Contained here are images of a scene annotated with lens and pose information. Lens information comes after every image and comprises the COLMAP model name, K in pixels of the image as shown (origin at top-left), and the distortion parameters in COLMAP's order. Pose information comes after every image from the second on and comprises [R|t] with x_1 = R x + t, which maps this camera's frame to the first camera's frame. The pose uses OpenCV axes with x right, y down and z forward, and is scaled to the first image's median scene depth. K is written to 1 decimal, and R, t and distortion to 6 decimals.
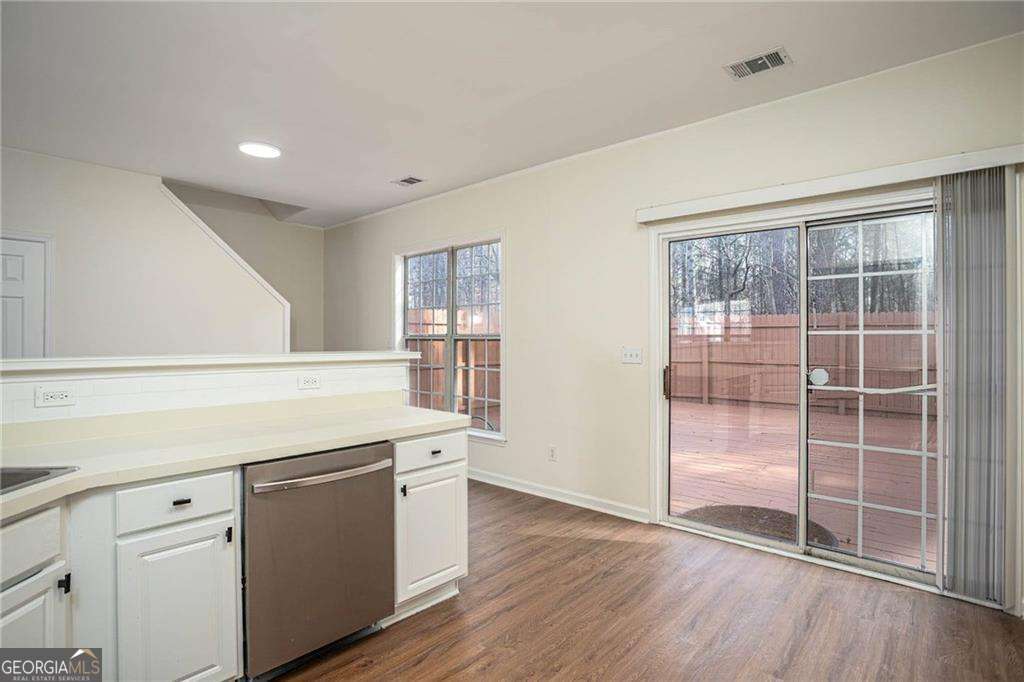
lens RADIAL K [[521.3, 0, 510.1], [0, 521.3, 341.7], [0, 0, 1]] dist [0.000406, 0.001022]
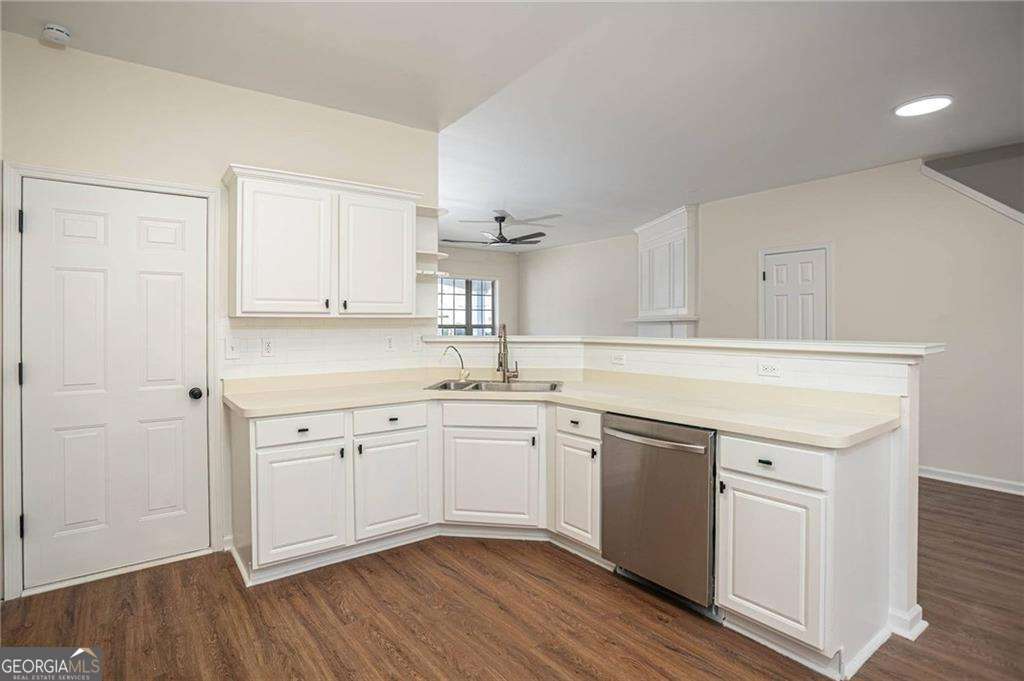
lens RADIAL K [[532.5, 0, 513.0], [0, 532.5, 332.4], [0, 0, 1]] dist [-0.012027, 0.003786]
pose [[-0.169830, 0.012481, -0.985394, 0.819914], [0.000234, 0.999920, 0.012624, -0.004904], [0.985473, 0.001913, -0.169819, 0.818660]]
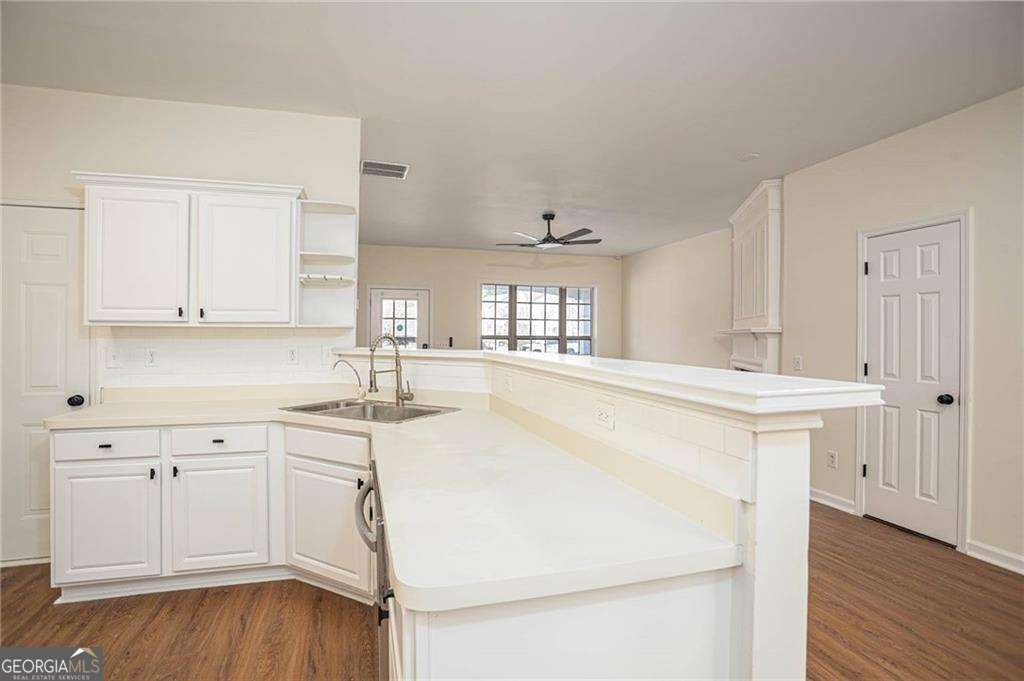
lens RADIAL K [[532.5, 0, 509.5], [0, 532.5, 334.8], [0, 0, 1]] dist [-0.012027, 0.003786]
pose [[-0.524195, -0.005272, -0.851582, 0.224462], [-0.008046, 0.999967, -0.001238, -0.011276], [0.851560, 0.006203, -0.524220, 1.473471]]
